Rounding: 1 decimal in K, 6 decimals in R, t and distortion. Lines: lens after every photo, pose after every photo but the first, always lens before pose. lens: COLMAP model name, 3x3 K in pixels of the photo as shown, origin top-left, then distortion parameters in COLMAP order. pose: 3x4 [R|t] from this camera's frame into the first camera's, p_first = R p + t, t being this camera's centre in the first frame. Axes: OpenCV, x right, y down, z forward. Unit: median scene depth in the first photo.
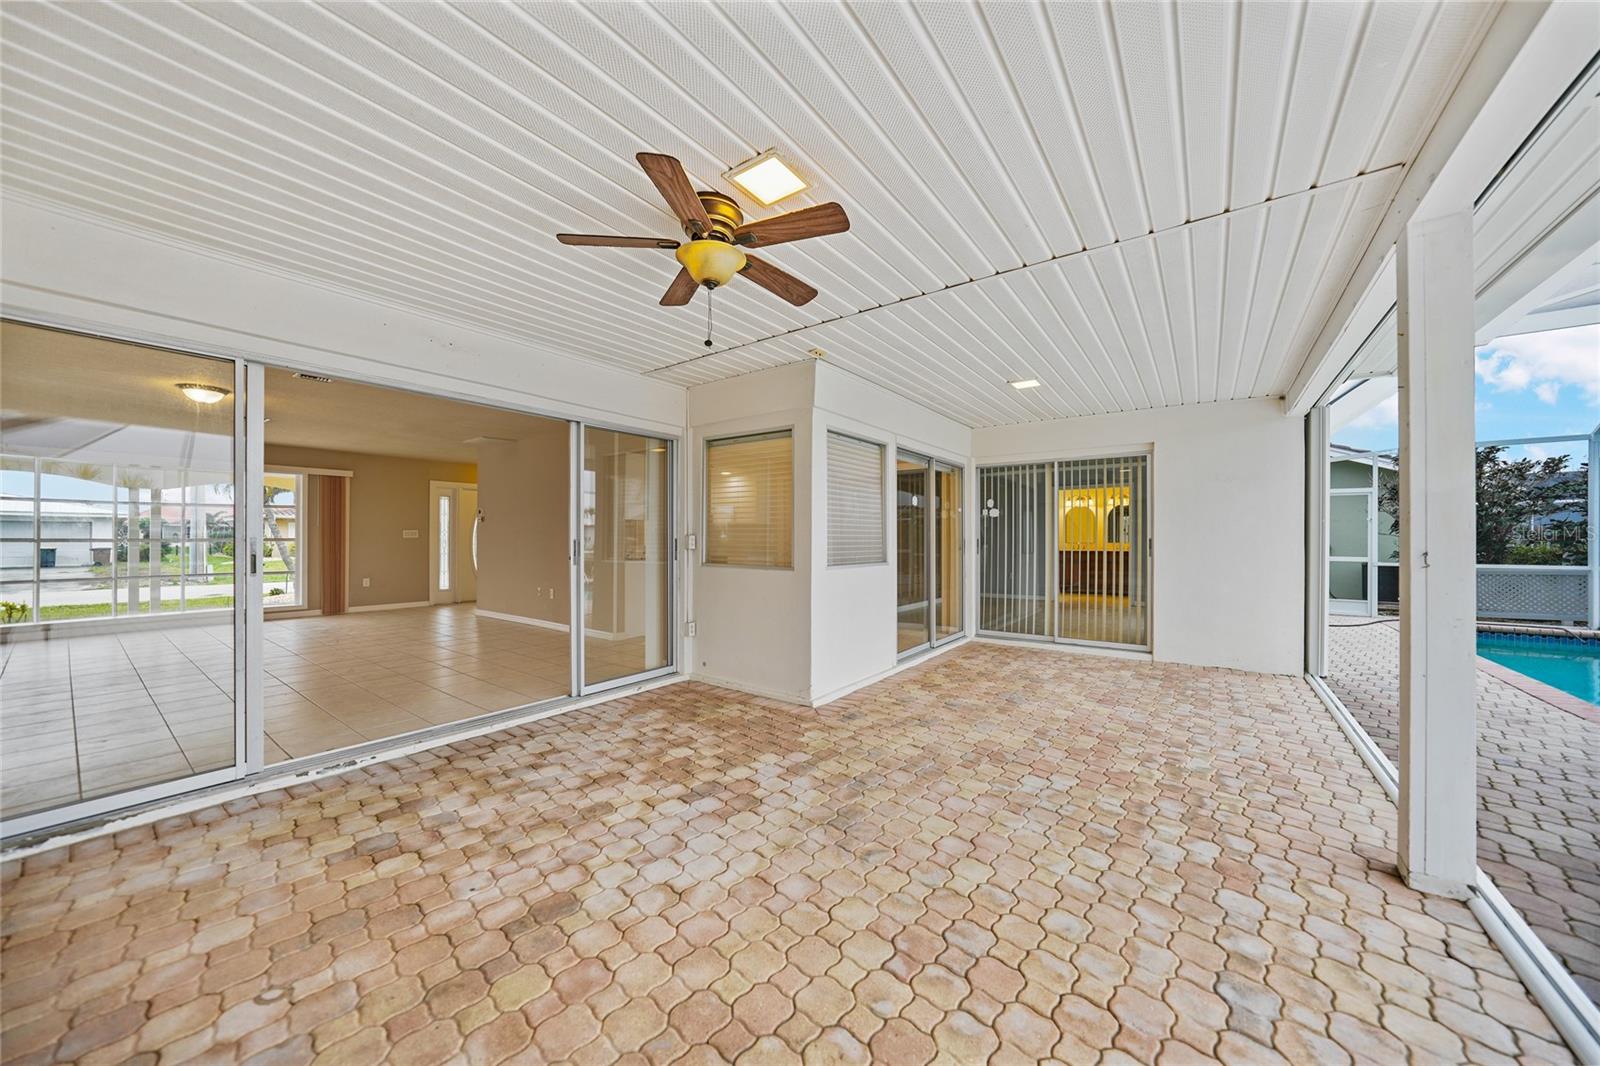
lens RADIAL K [[559.8, 0, 800.1], [0, 559.8, 543.1], [0, 0, 1]] dist [-0.005769, -0.000236]
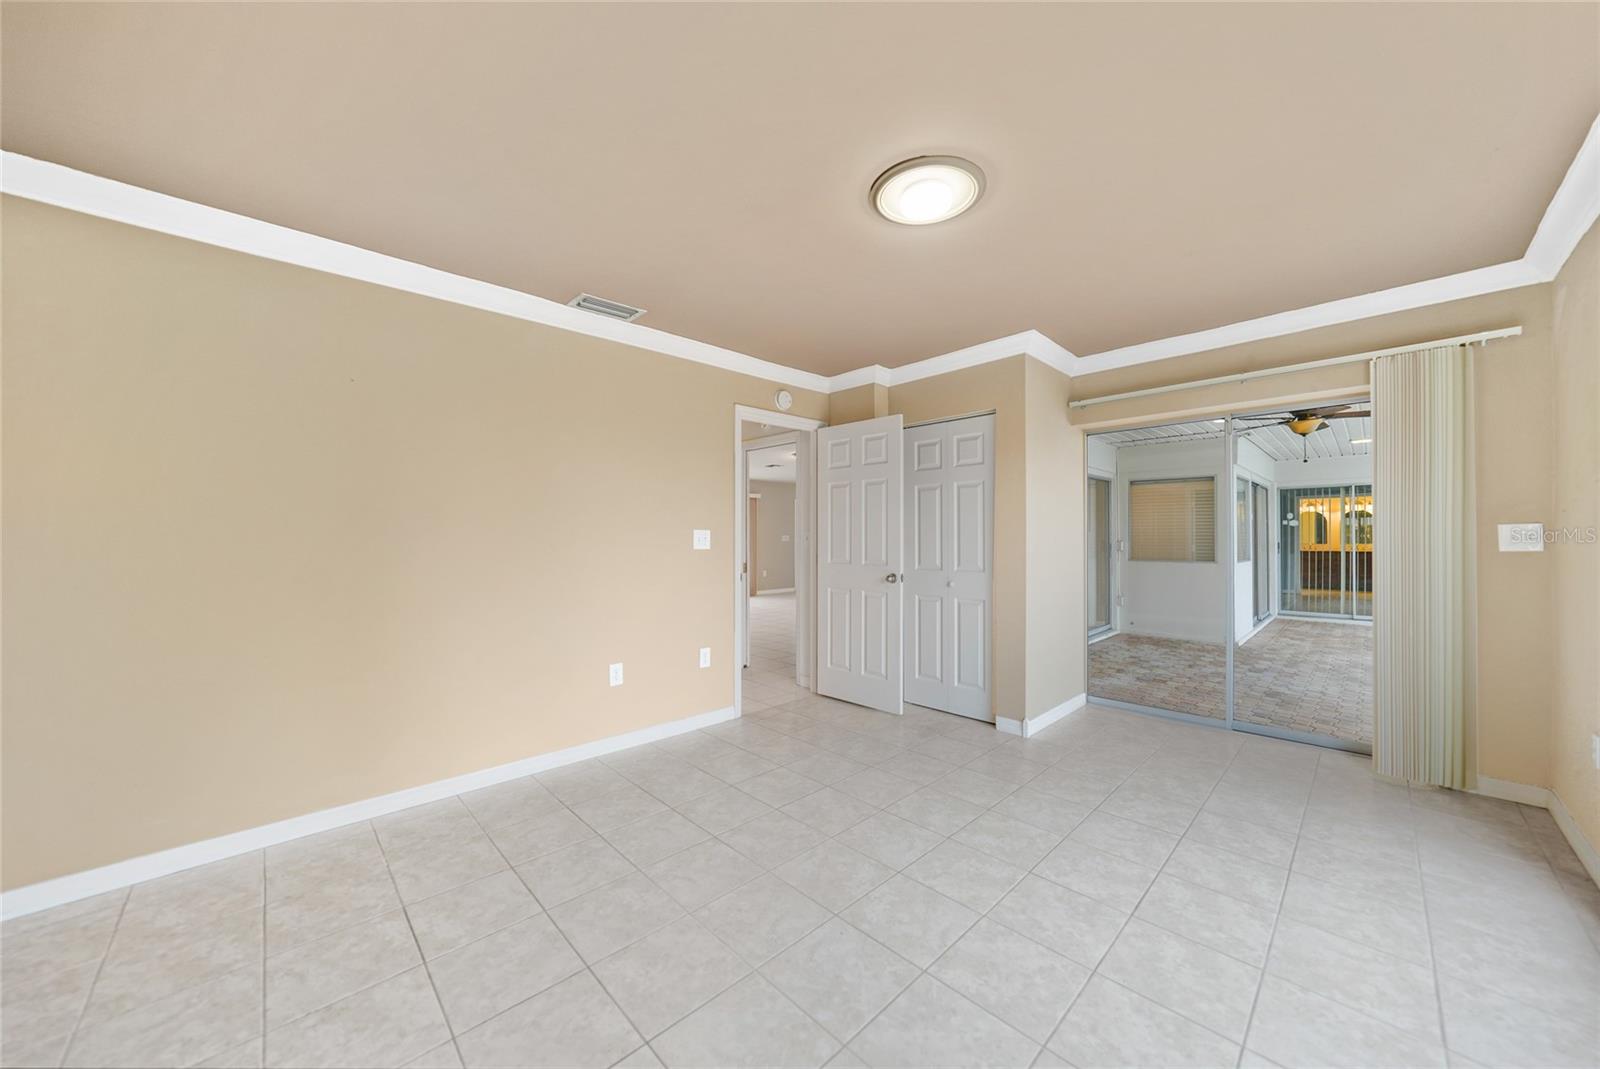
lens RADIAL K [[559.8, 0, 814.1], [0, 559.8, 532.8], [0, 0, 1]] dist [-0.005769, -0.000236]
pose [[0.987582, -0.003869, -0.157054, -1.243398], [0.001071, 0.999839, -0.017899, -0.015962], [0.157098, 0.017509, 0.987428, -1.081519]]
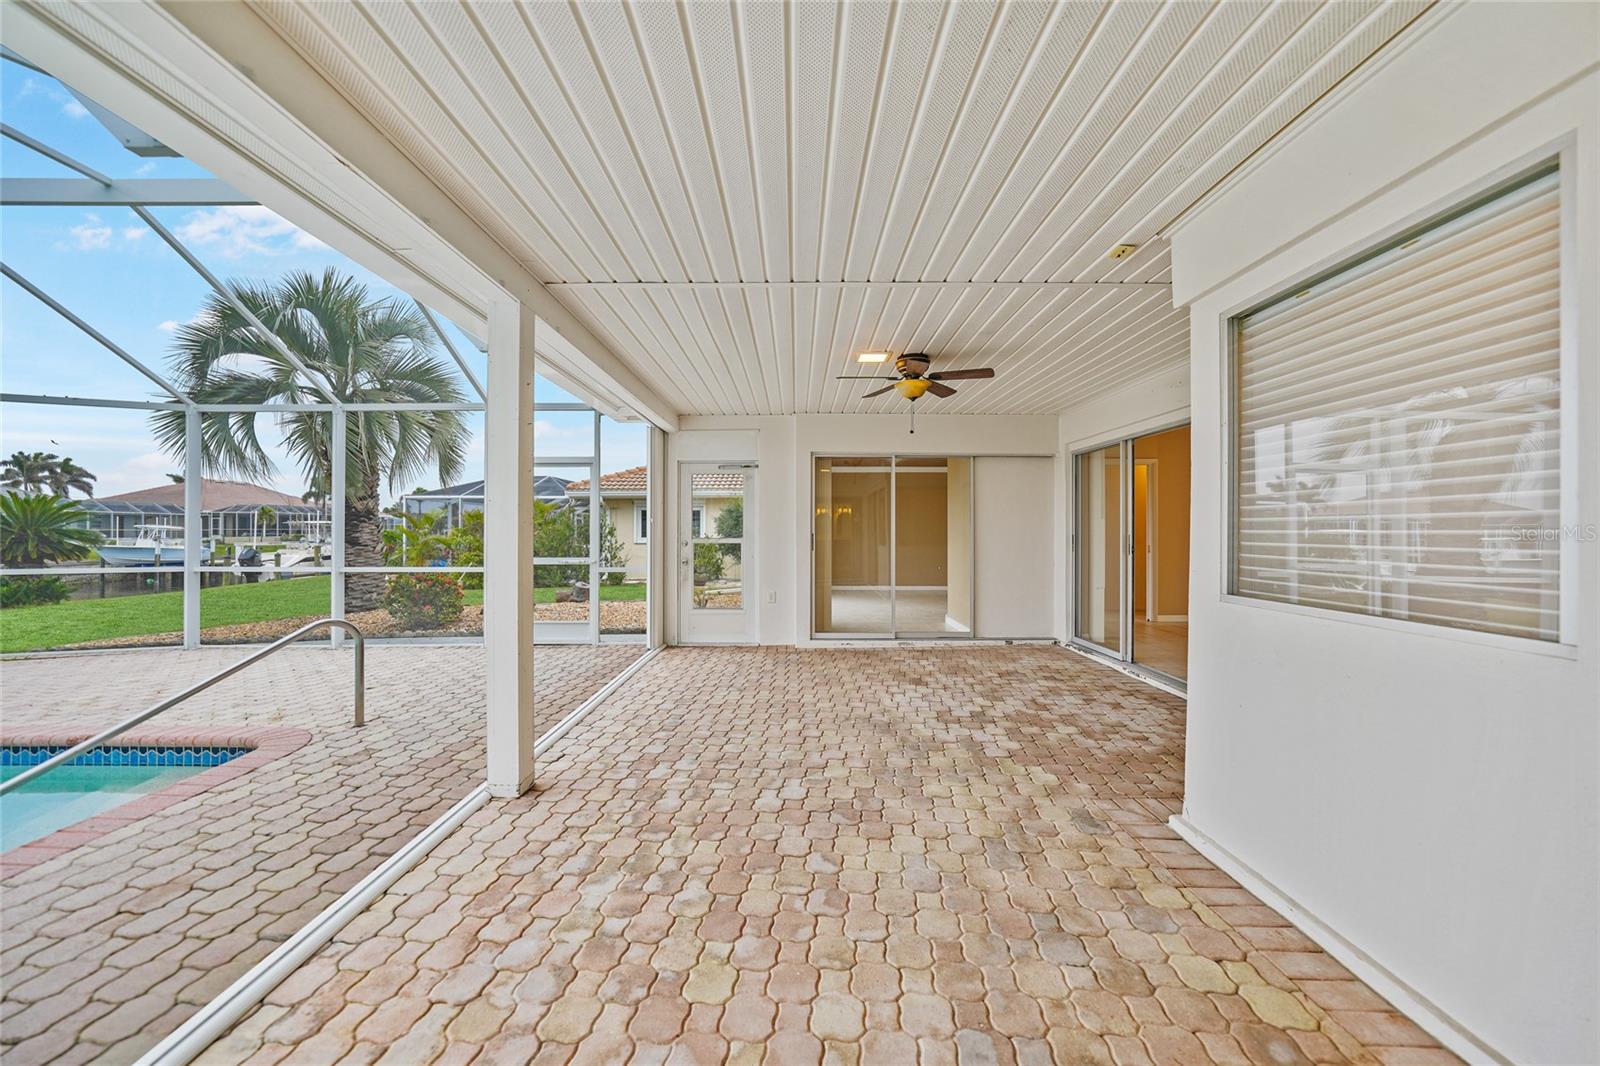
lens RADIAL K [[559.8, 0, 796.9], [0, 559.8, 530.4], [0, 0, 1]] dist [-0.005769, -0.000236]
pose [[-0.802958, -0.006946, -0.595995, 0.965224], [-0.008637, 0.999963, -0.000017, -0.015679], [0.595972, 0.005134, -0.802988, 1.729725]]
